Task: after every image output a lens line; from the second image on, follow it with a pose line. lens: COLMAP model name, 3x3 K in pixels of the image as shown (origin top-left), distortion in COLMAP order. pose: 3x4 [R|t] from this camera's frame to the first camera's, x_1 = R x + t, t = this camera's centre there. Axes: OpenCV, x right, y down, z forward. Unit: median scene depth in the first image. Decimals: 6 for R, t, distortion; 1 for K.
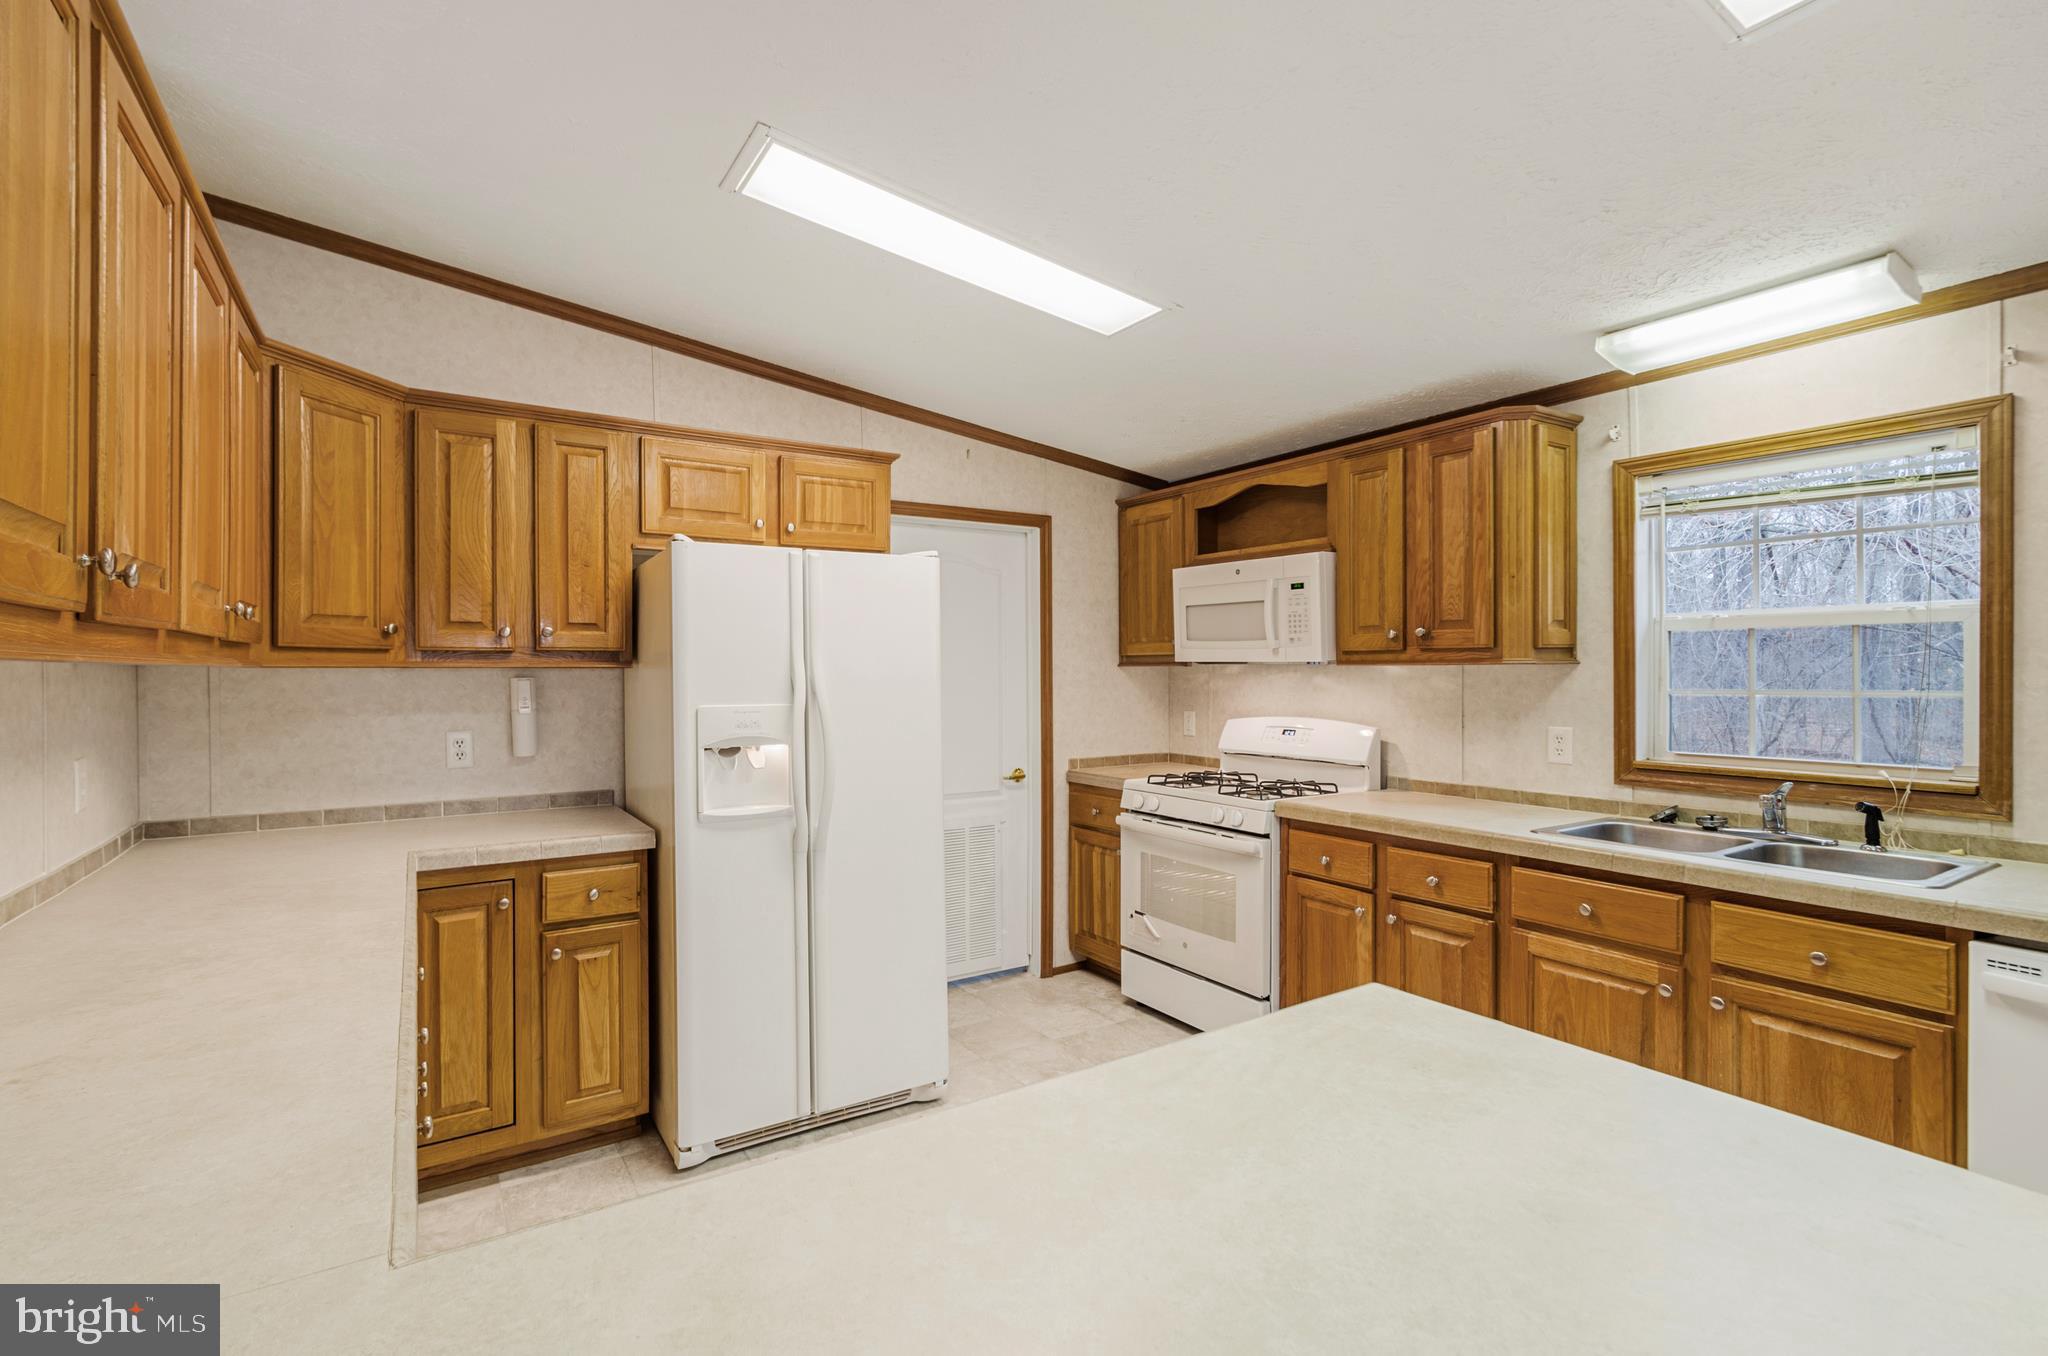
lens RADIAL K [[922.5, 0, 977.9], [0, 922.5, 667.0], [0, 0, 1]] dist [-0.002110, -0.000793]
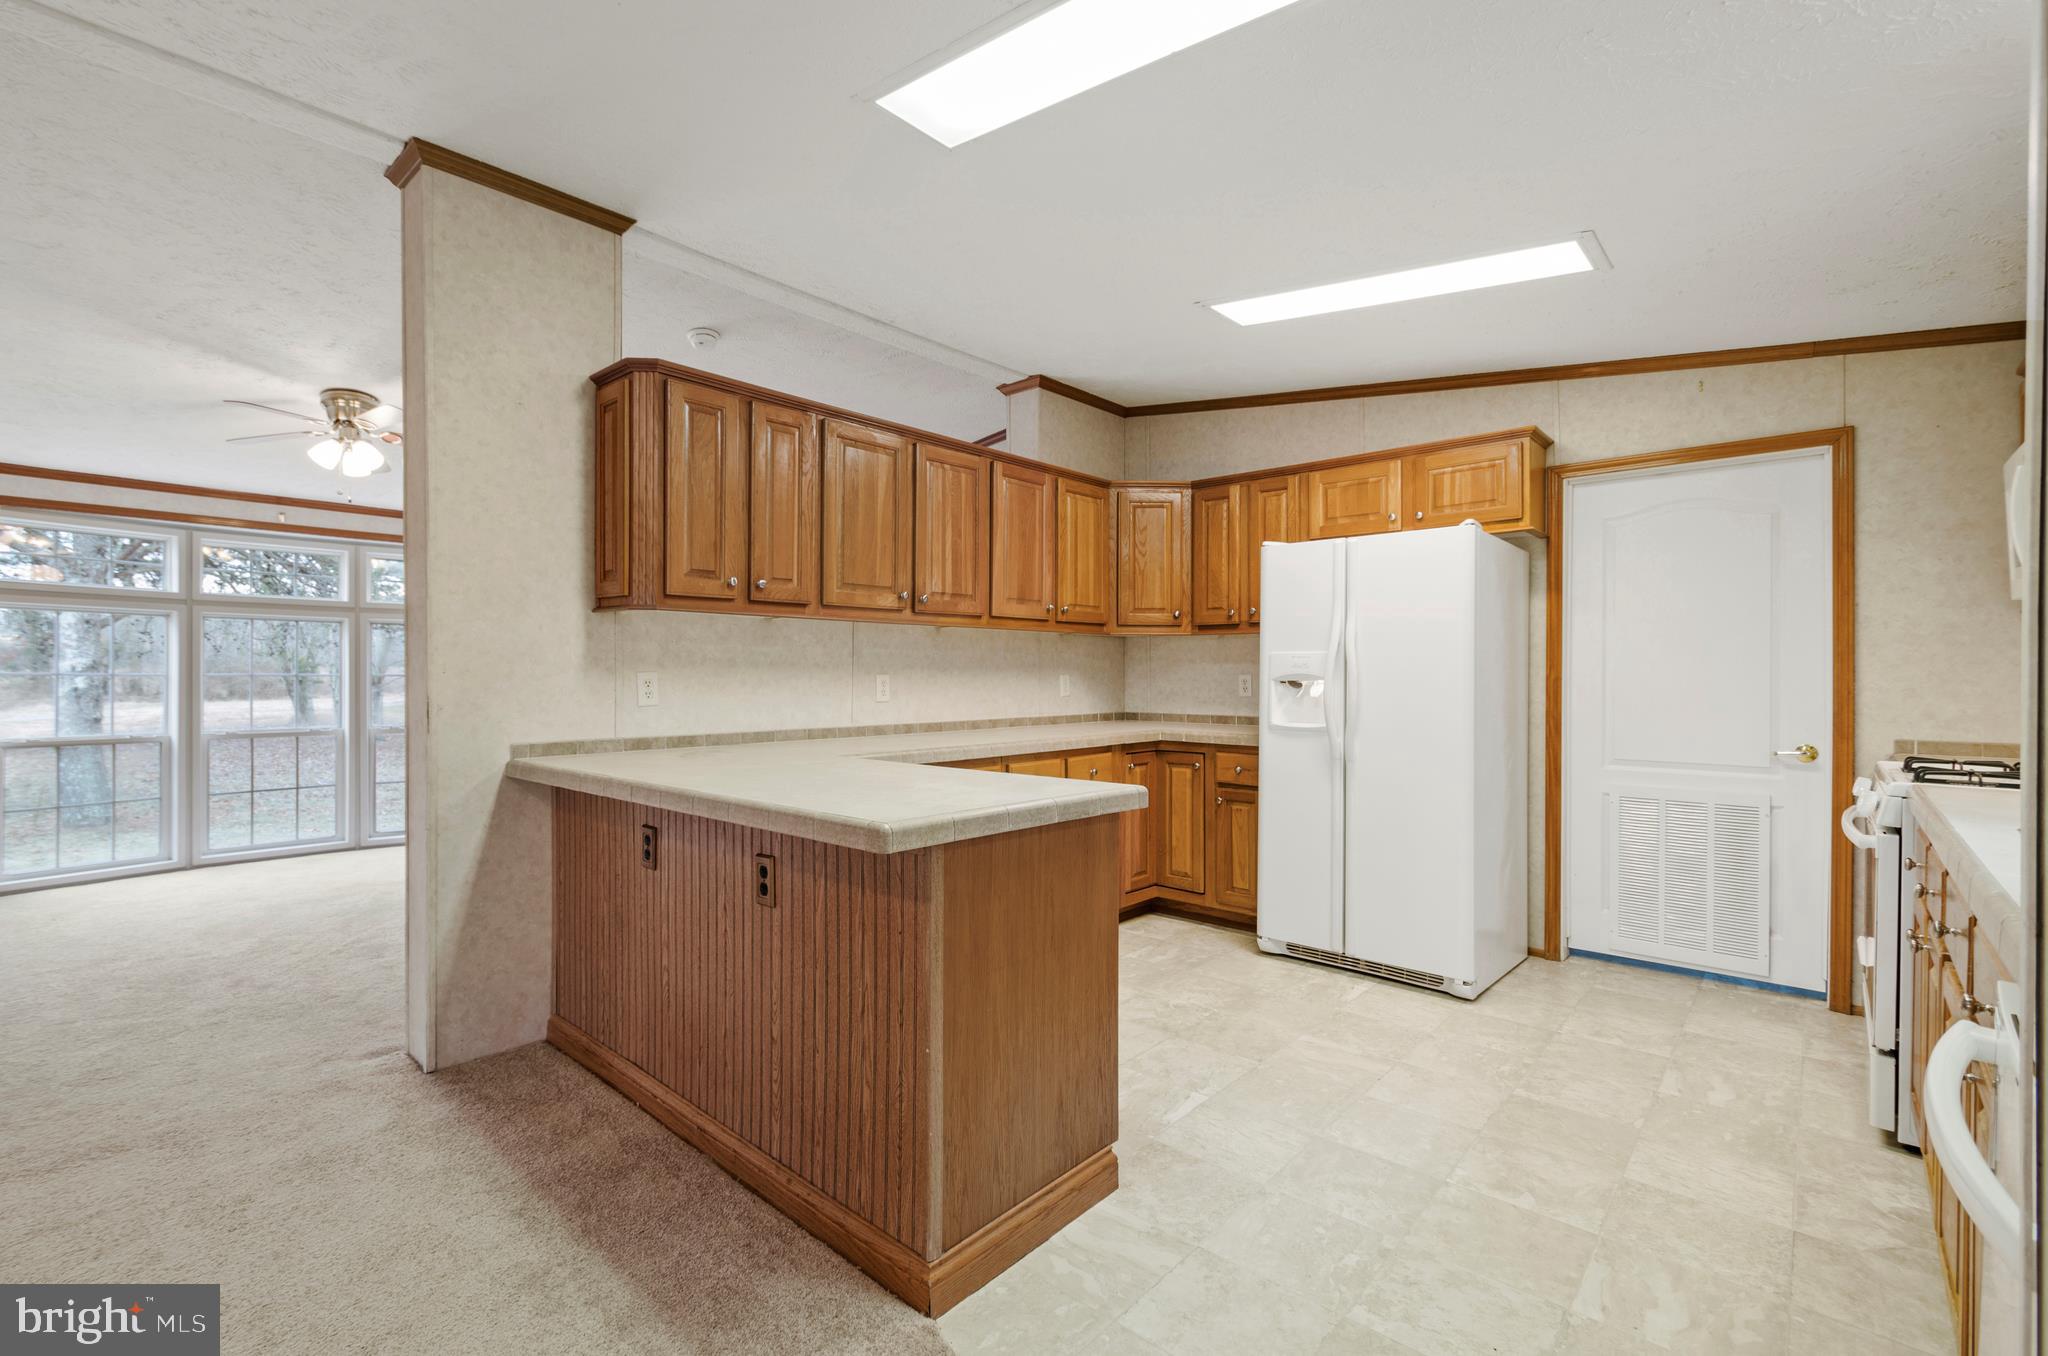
lens RADIAL K [[881.2, 0, 990.7], [0, 881.2, 676.6], [0, 0, 1]] dist [0.000875, 0.000196]
pose [[0.274837, 0.010451, -0.961434, 0.923849], [-0.000197, 0.999942, 0.010814, 0.062877], [0.961491, -0.002783, 0.274823, 0.143607]]
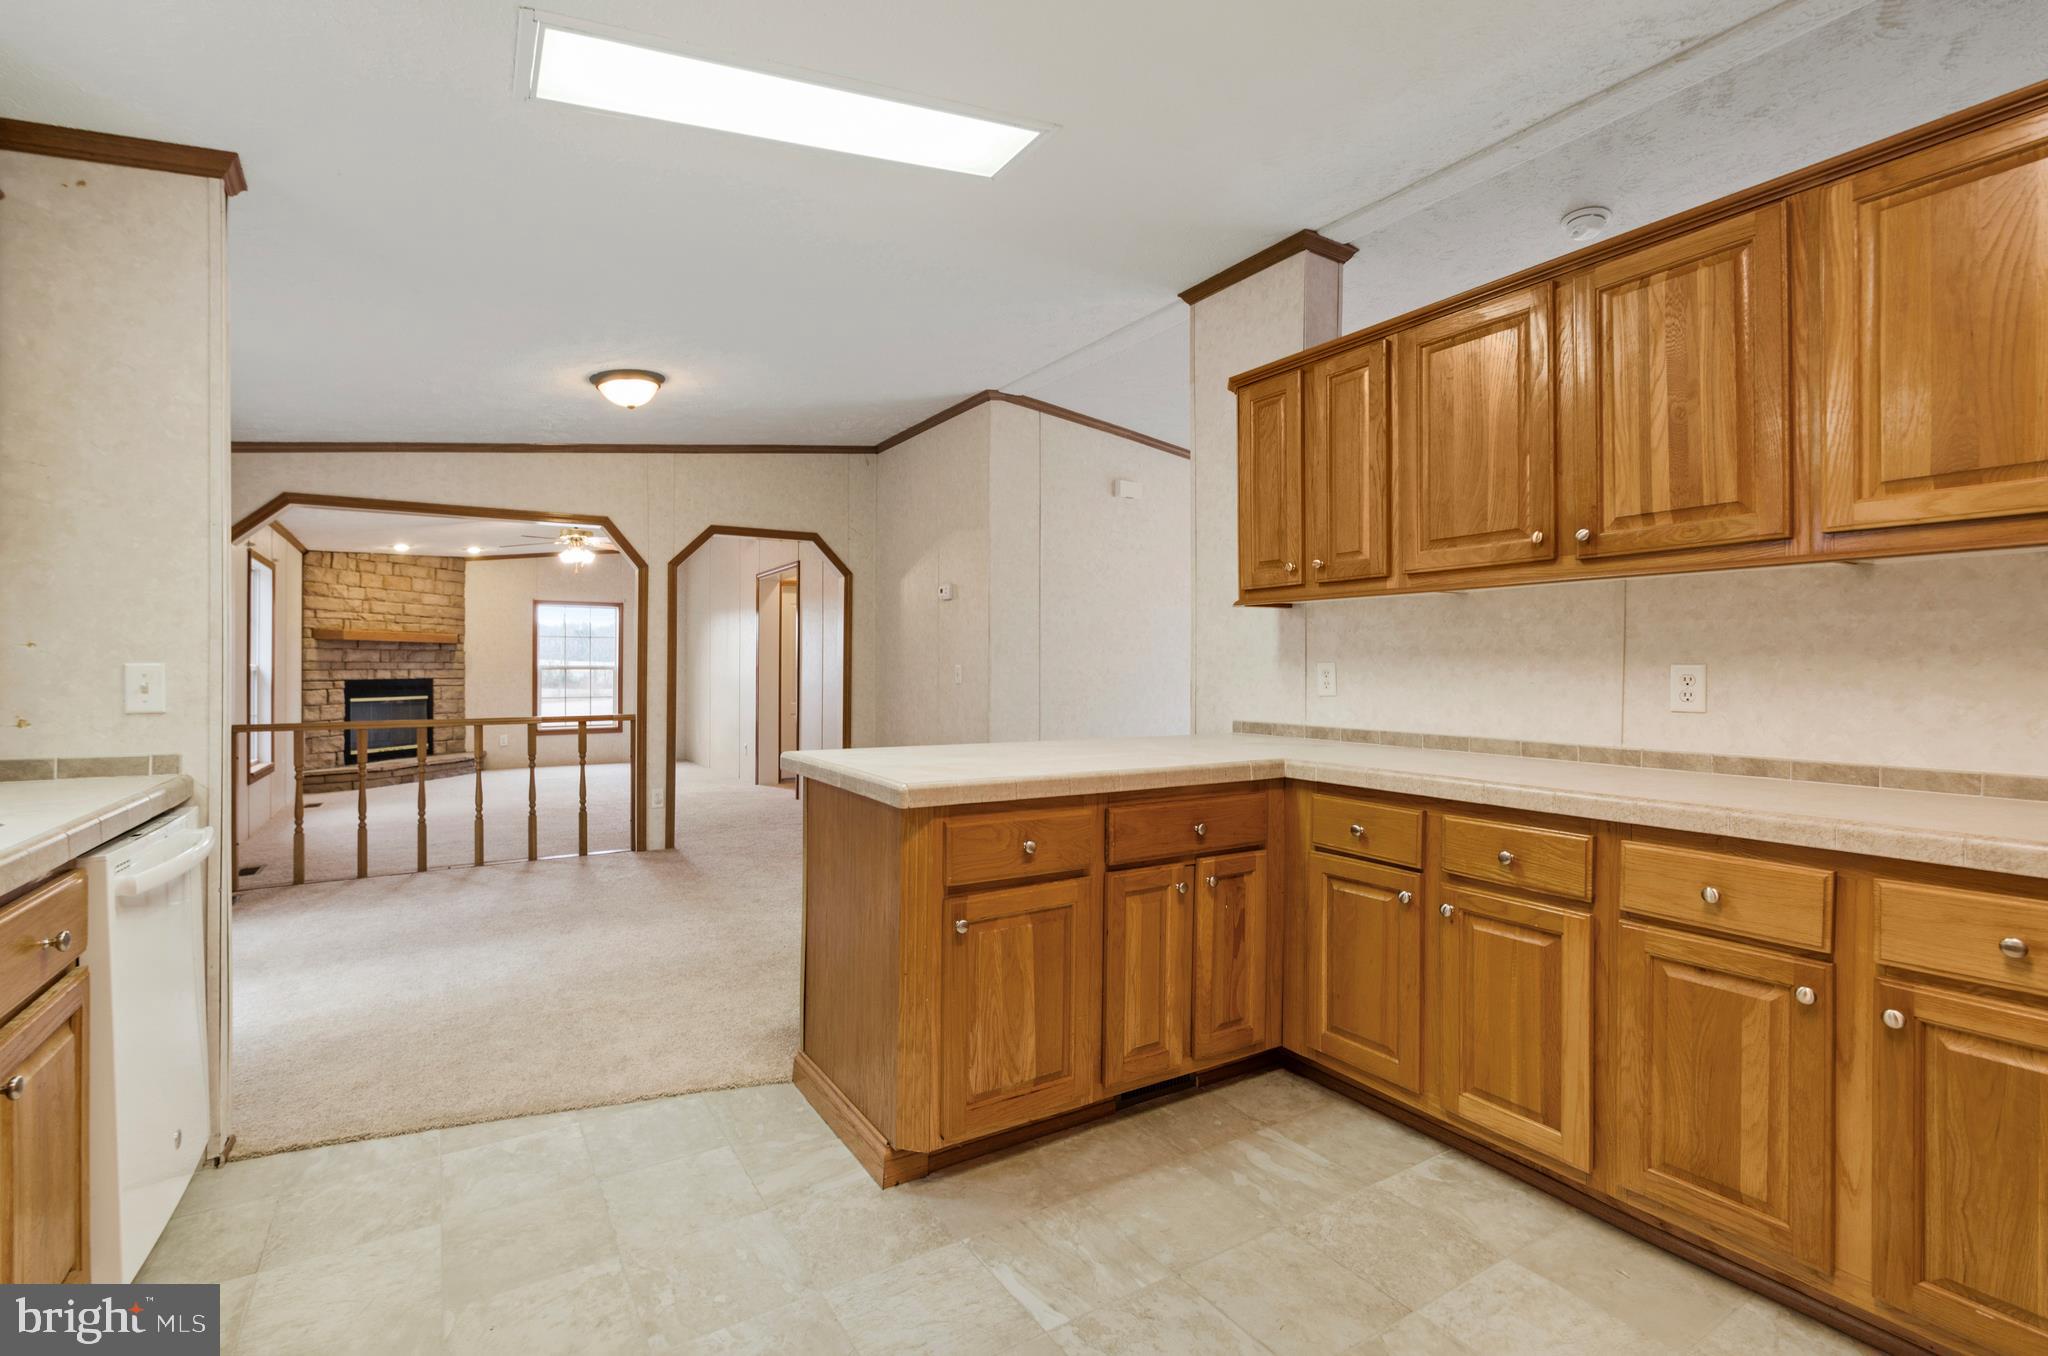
lens RADIAL K [[907.0, 0, 994.3], [0, 907.0, 664.8], [0, 0, 1]] dist [0.001179, 0.000206]
pose [[-0.999913, 0.004611, -0.012354, 0.143709], [0.004682, 0.999973, -0.005725, 0.077418], [0.012327, -0.005782, -0.999907, 1.217574]]
